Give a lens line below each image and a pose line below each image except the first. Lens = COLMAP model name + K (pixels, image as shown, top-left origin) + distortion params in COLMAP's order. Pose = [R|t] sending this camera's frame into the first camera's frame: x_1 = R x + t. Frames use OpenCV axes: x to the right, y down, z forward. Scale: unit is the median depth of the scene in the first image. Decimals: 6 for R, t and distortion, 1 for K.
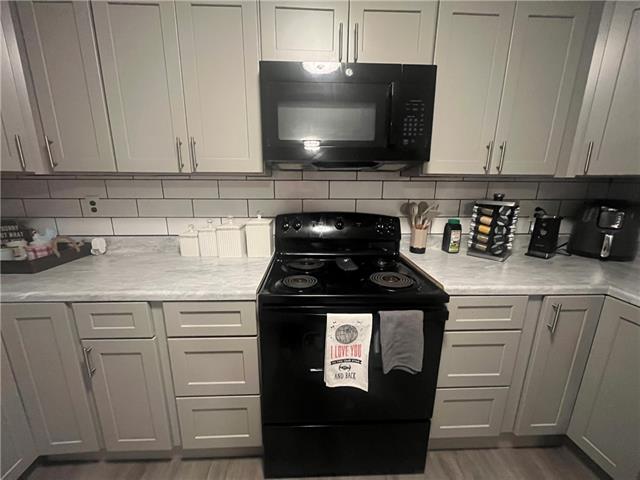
lens RADIAL K [[261.1, 0, 317.9], [0, 261.1, 241.6], [0, 0, 1]] dist [0.000528, 0.000480]
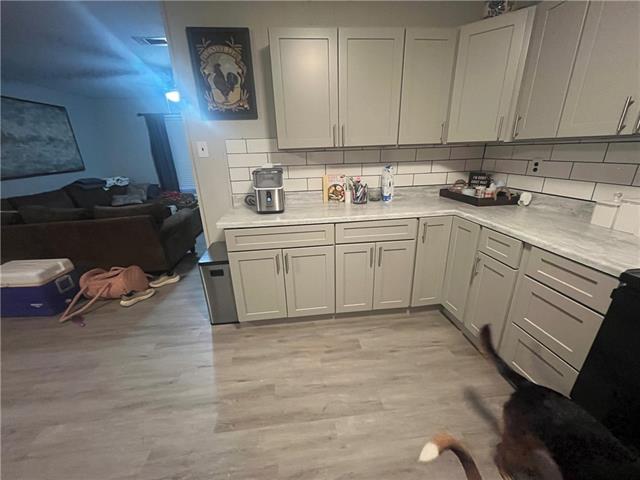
lens RADIAL K [[261.1, 0, 319.4], [0, 261.1, 239.6], [0, 0, 1]] dist [0.000528, 0.000480]
pose [[0.081434, 0.317006, -0.944921, 0.399665], [-0.199895, 0.934001, 0.296116, 0.029594], [0.976427, 0.164771, 0.139427, -0.139821]]
